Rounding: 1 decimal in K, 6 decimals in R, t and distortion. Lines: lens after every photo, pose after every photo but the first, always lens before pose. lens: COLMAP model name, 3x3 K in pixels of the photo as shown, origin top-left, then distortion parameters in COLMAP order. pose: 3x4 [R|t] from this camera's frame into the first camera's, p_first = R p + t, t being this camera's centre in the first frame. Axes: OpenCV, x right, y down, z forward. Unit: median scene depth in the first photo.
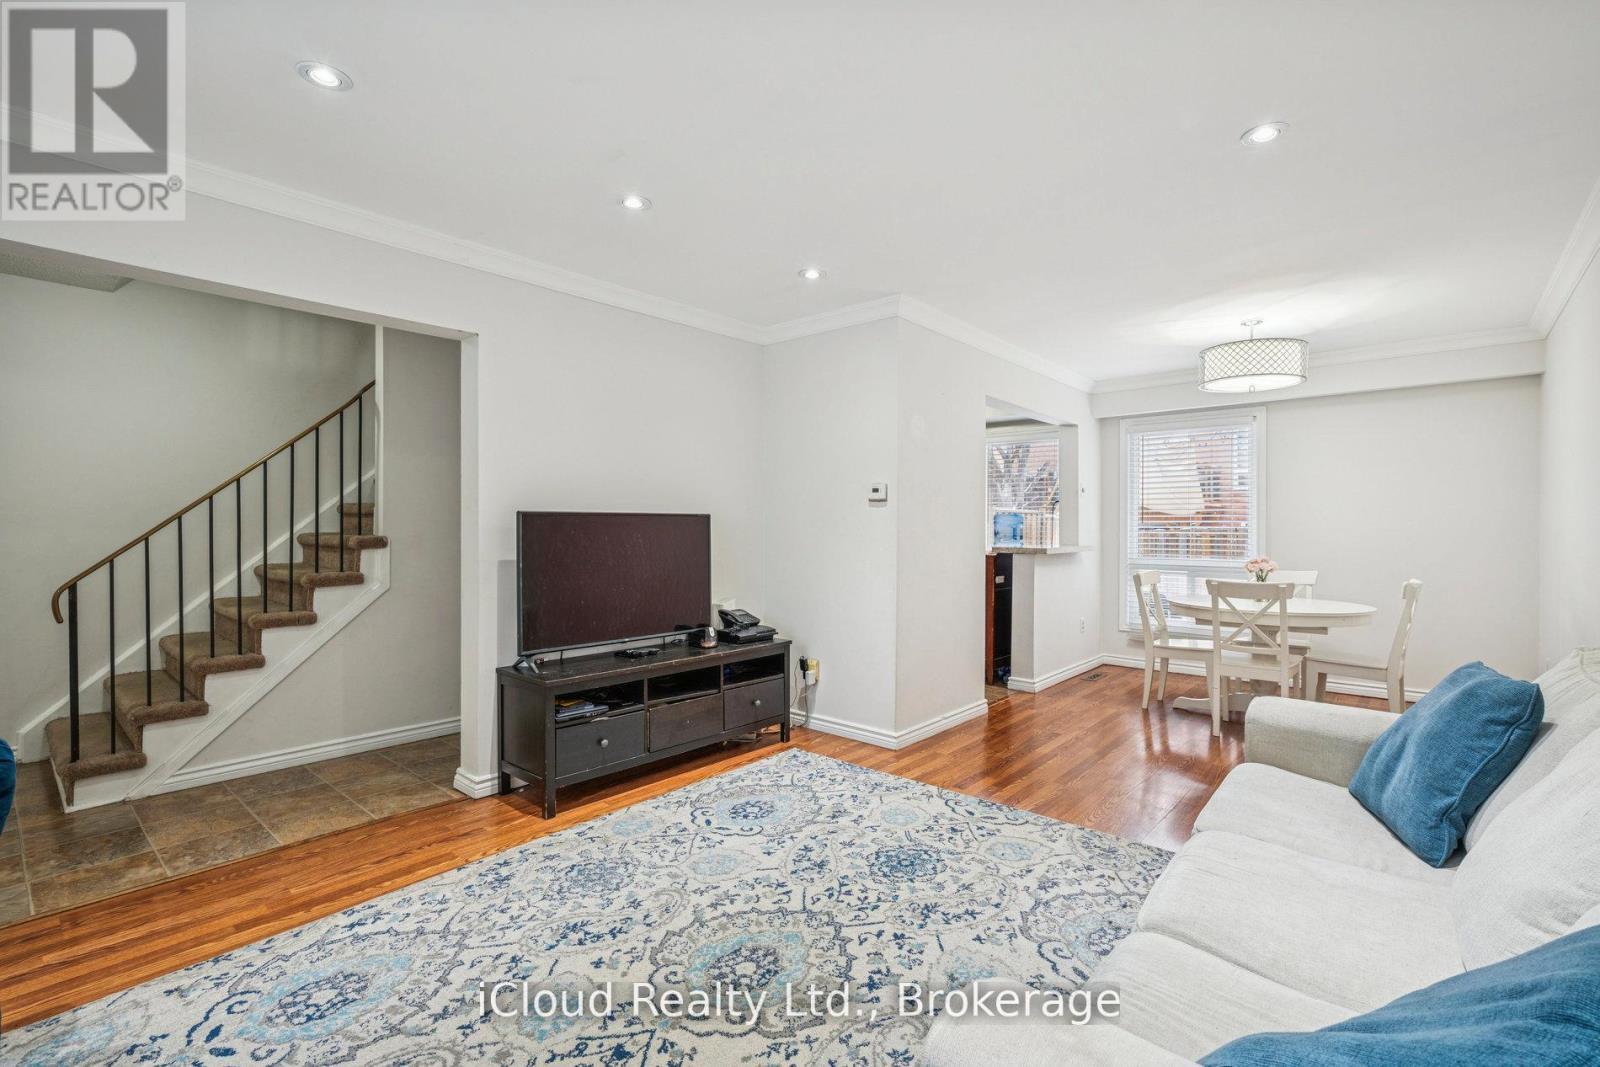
lens RADIAL K [[722.2, 0, 791.3], [0, 722.2, 525.9], [0, 0, 1]] dist [-0.002575, -0.000437]
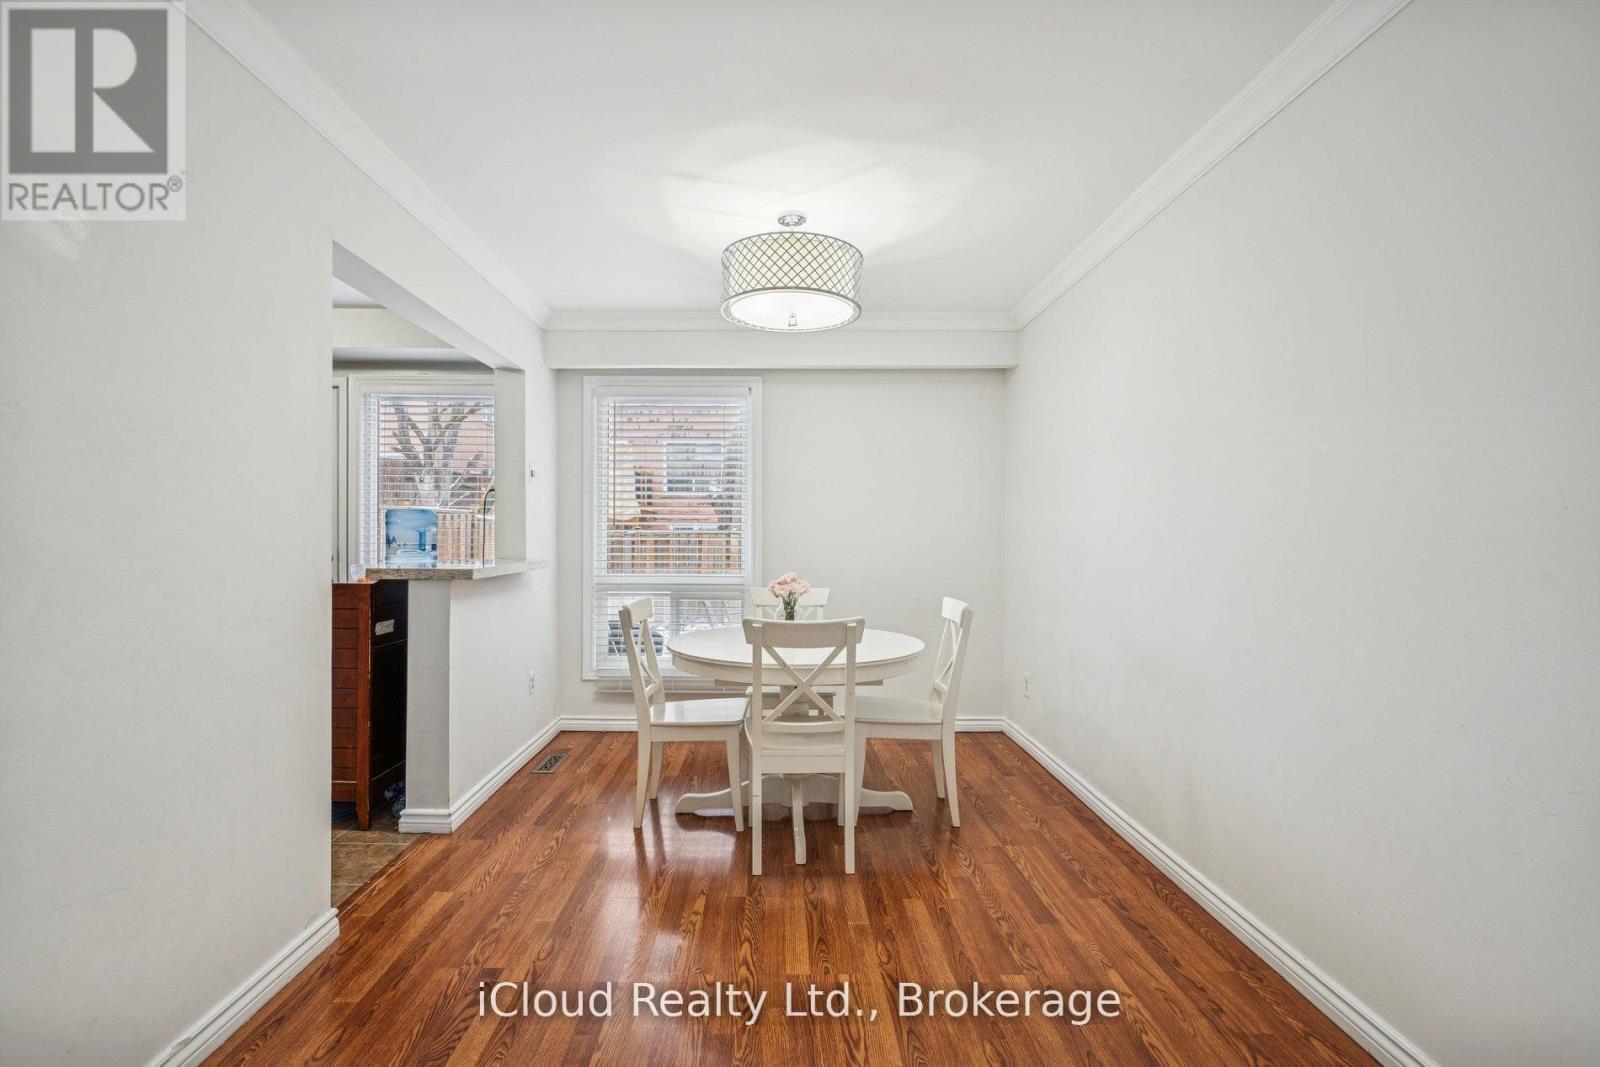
lens RADIAL K [[722.2, 0, 789.4], [0, 722.2, 530.3], [0, 0, 1]] dist [-0.002575, -0.000437]
pose [[0.735183, 0.000402, 0.677869, 0.207621], [-0.001398, 0.999999, 0.000923, 0.000263], [-0.677867, -0.001626, 0.735182, 0.565933]]
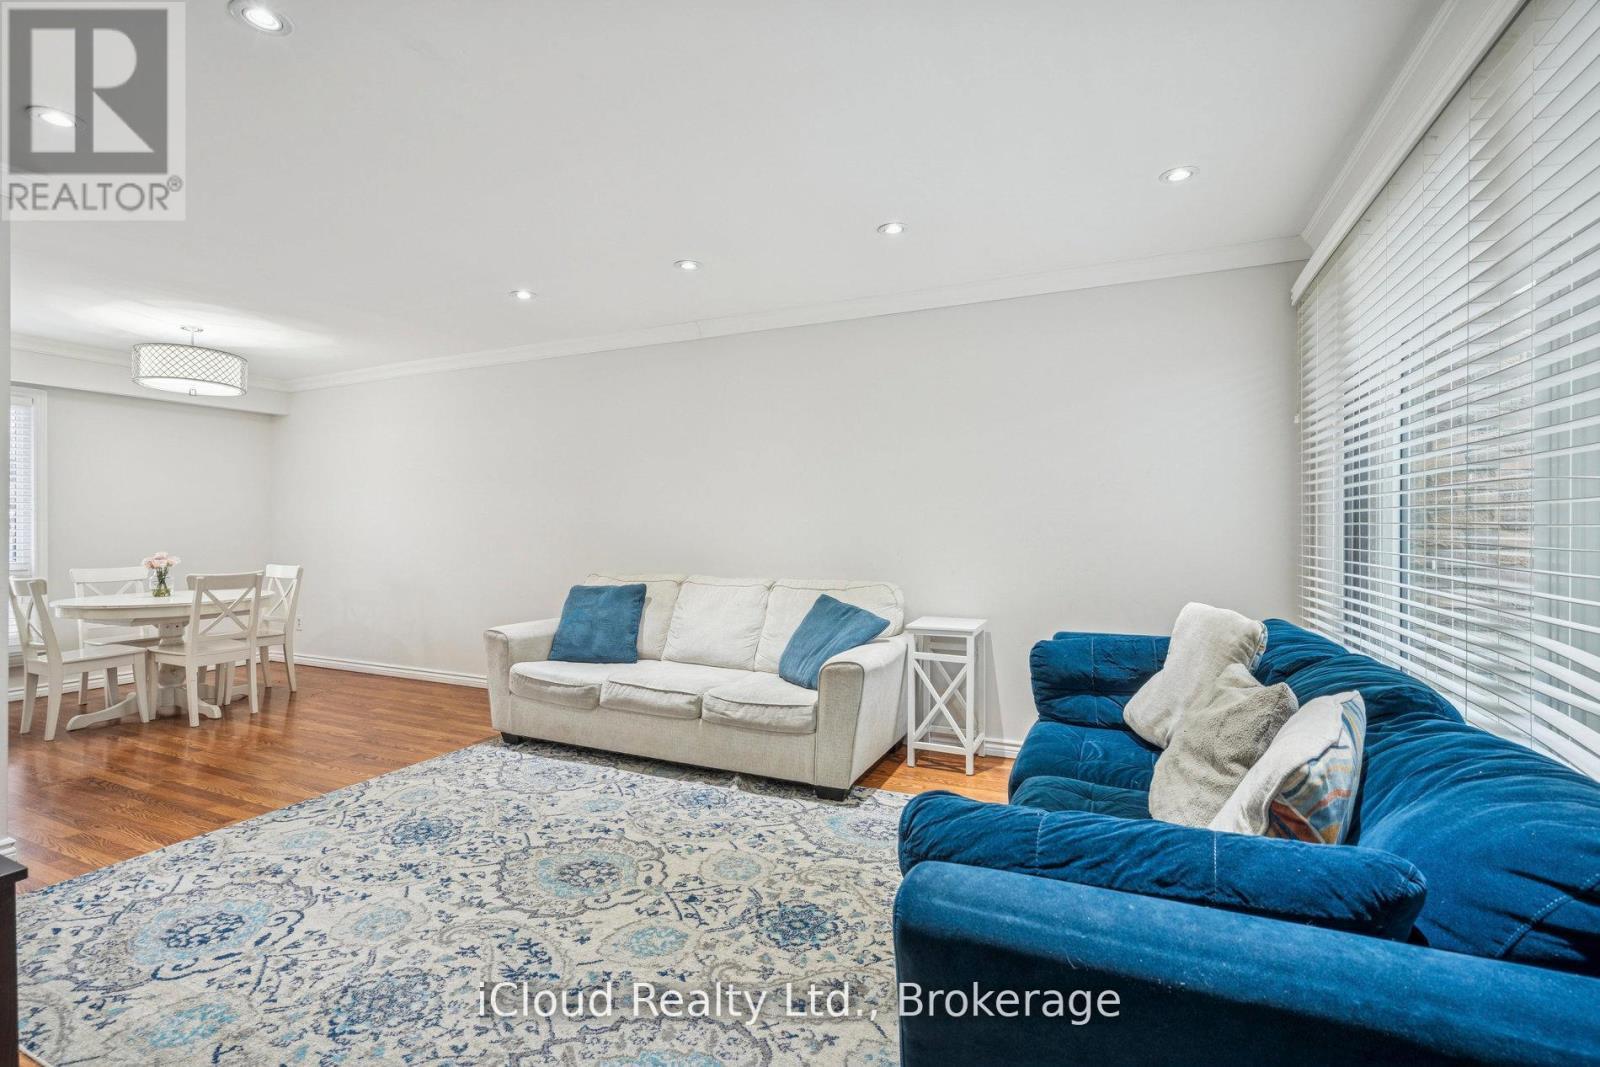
lens RADIAL K [[722.2, 0, 795.5], [0, 722.2, 532.4], [0, 0, 1]] dist [-0.002575, -0.000437]
pose [[-0.299838, -0.007428, 0.953961, -0.691334], [-0.004812, 0.999969, 0.006274, 0.003235], [-0.953978, -0.002710, -0.299864, 0.520684]]
